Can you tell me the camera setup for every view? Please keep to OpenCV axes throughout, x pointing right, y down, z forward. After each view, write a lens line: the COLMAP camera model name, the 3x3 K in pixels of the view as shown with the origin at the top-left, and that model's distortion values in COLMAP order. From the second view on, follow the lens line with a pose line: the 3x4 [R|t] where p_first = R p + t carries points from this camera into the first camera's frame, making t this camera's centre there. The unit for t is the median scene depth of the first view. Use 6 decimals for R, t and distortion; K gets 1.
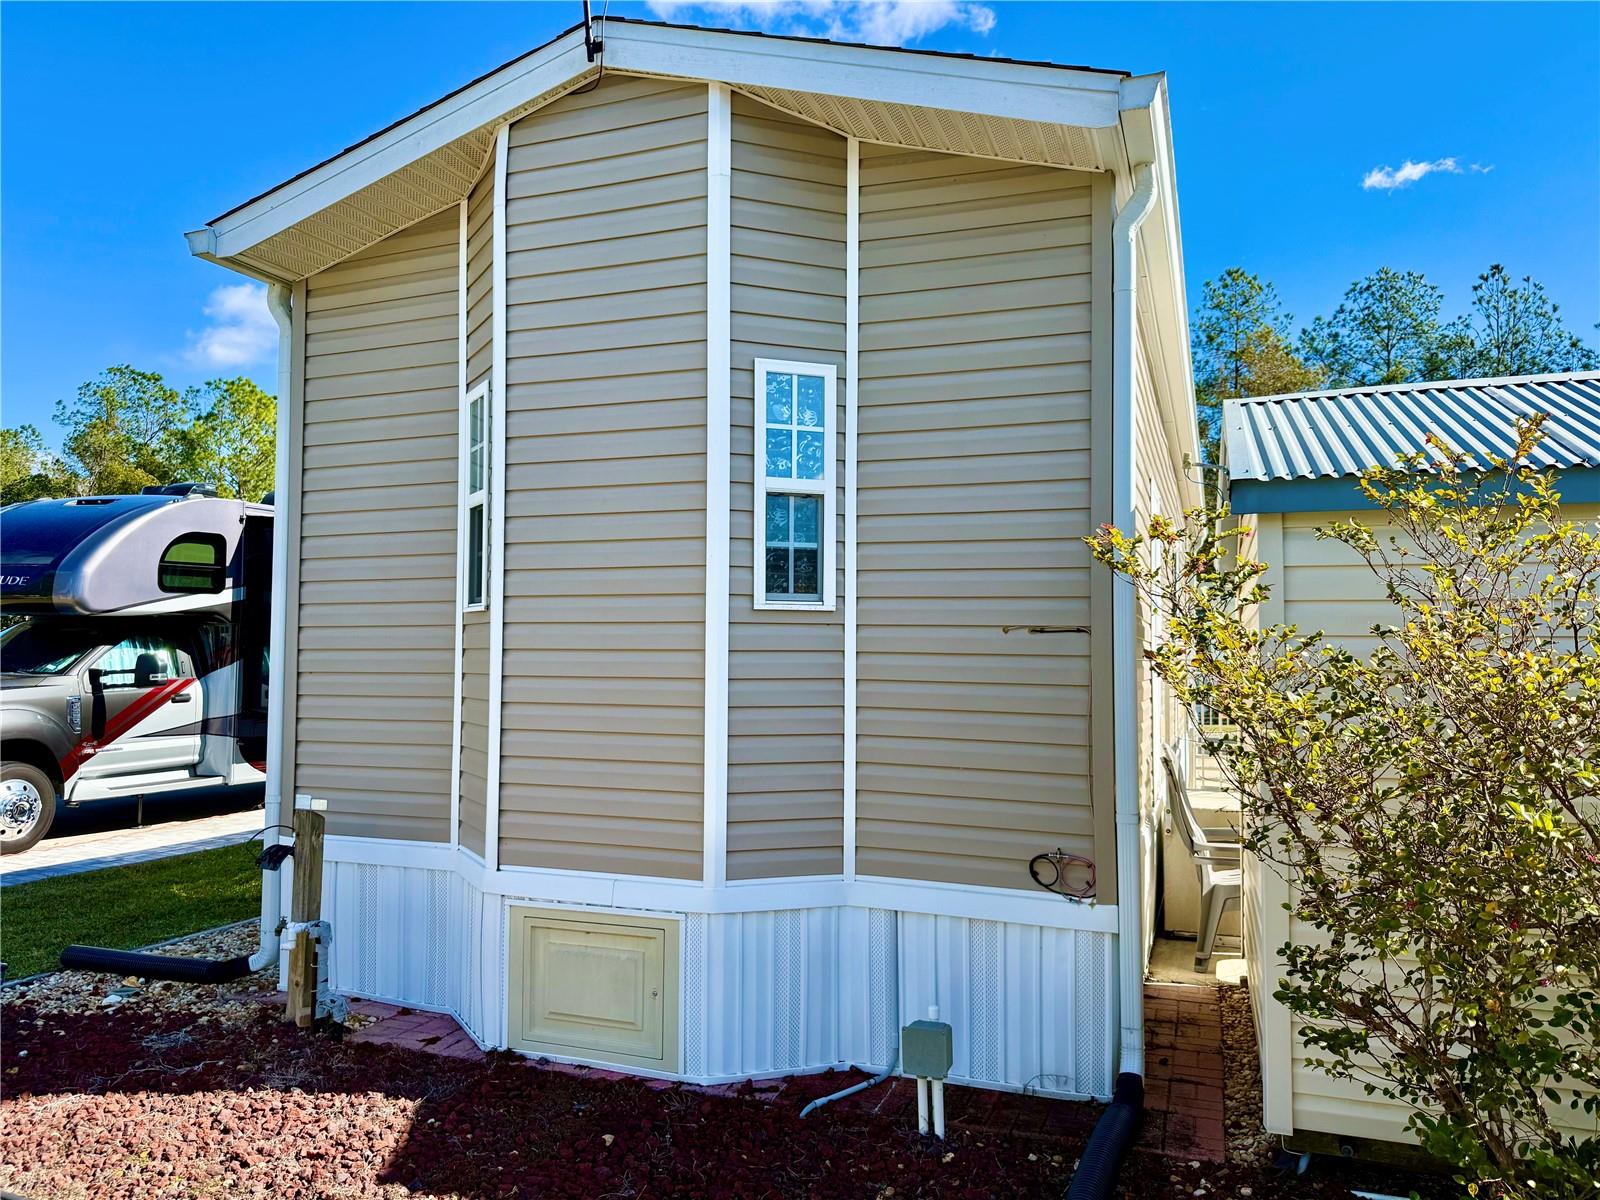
lens RADIAL K [[1115.4, 0, 797.0], [0, 1115.4, 610.5], [0, 0, 1]] dist [0.063483, -0.086913]
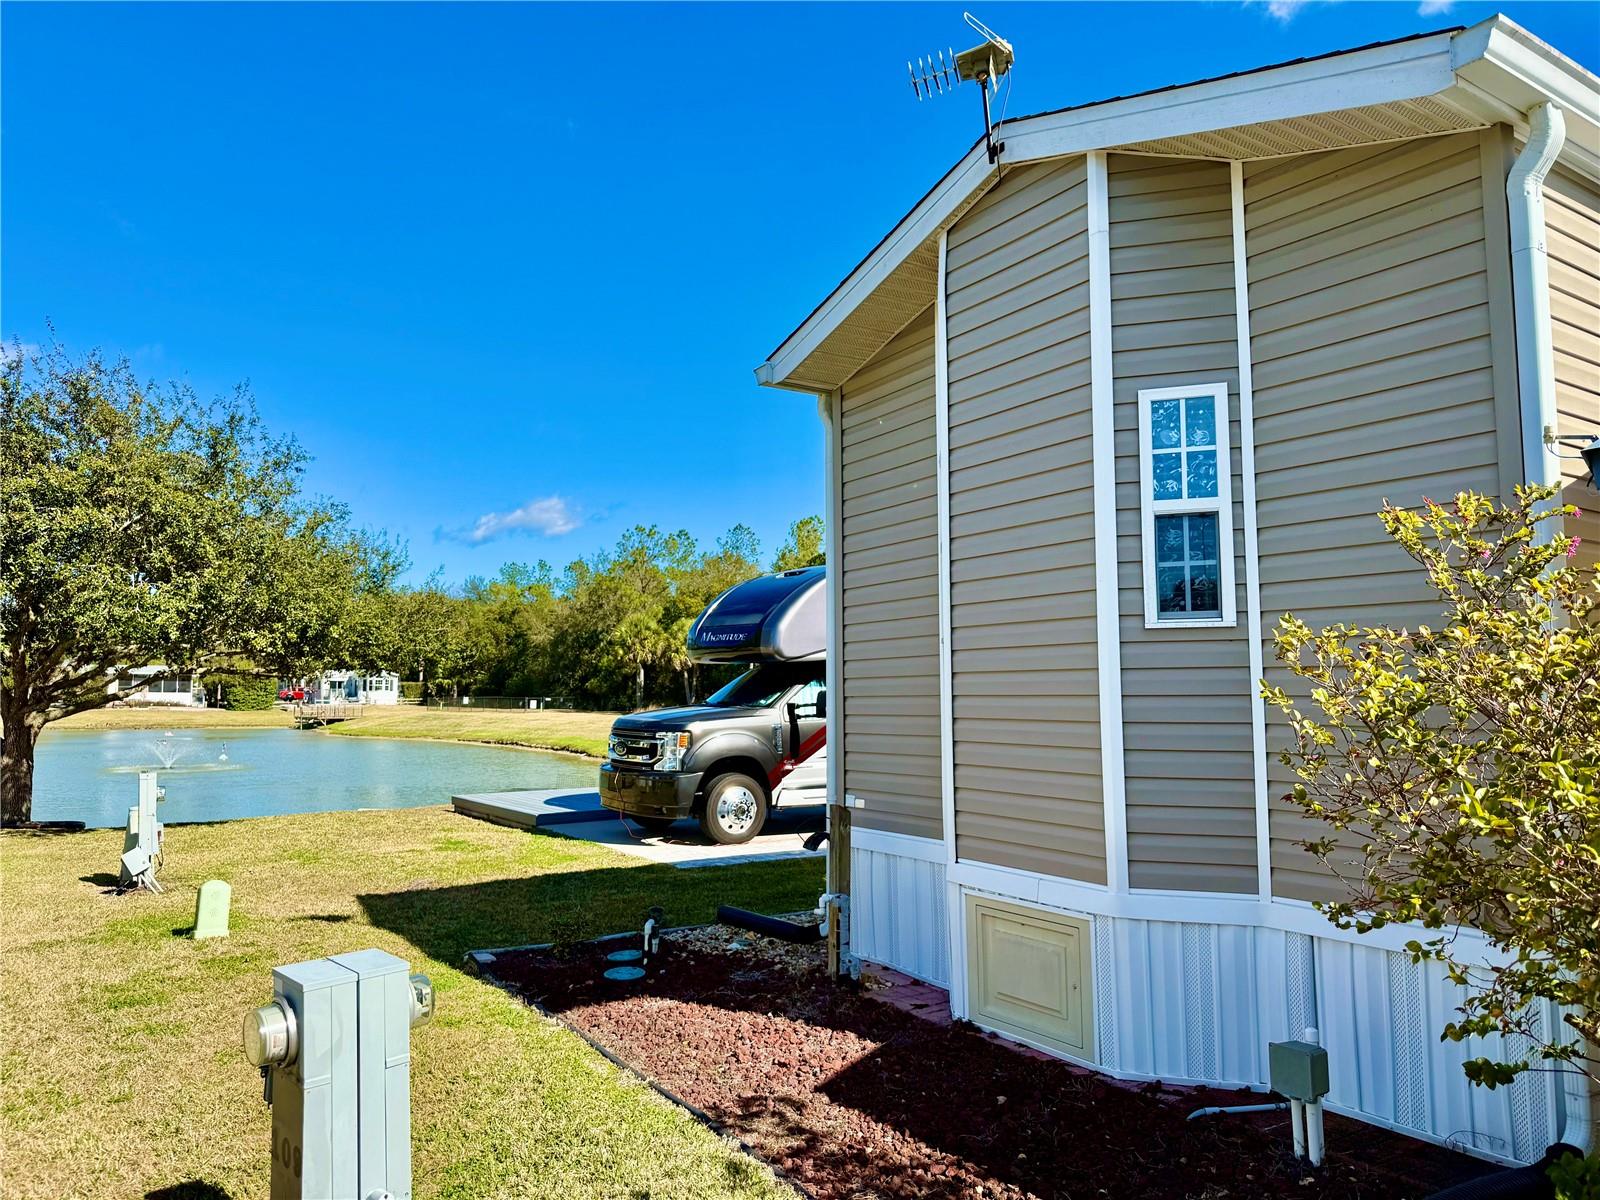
lens RADIAL K [[1102.0, 0, 800.0], [0, 1102.0, 600.0], [0, 0, 1]] dist [-0.046097, 0.031534]
pose [[0.810124, -0.064653, -0.582682, 0.289864], [0.037920, 0.997598, -0.057970, 0.018863], [0.585031, 0.024868, 0.810630, -0.019518]]
